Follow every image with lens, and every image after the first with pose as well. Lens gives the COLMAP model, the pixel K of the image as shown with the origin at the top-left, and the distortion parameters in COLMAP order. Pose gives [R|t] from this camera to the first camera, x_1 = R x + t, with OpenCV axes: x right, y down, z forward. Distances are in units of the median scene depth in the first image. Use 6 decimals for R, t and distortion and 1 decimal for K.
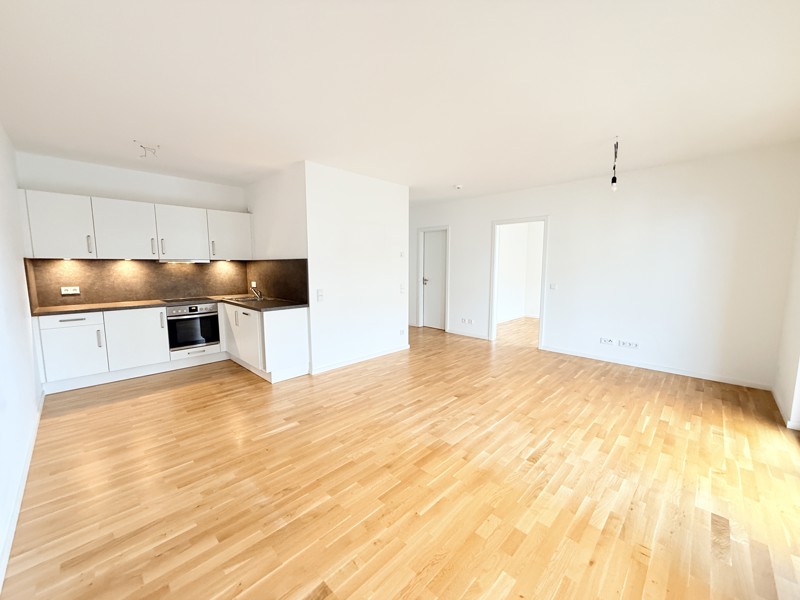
lens RADIAL K [[318.1, 0, 392.3], [0, 318.1, 300.7], [0, 0, 1]] dist [0.010279, 0.000326]
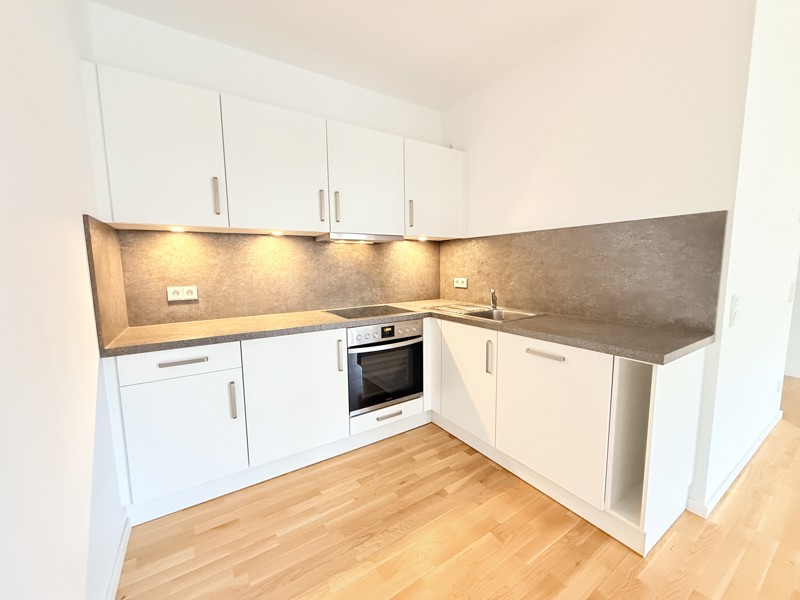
lens RADIAL K [[318.1, 0, 399.9], [0, 318.1, 301.8], [0, 0, 1]] dist [0.010279, 0.000326]
pose [[0.978752, 0.014619, -0.204526, -0.523510], [-0.013208, 0.999879, 0.008261, -0.025305], [0.204621, -0.005384, 0.978826, 0.536662]]
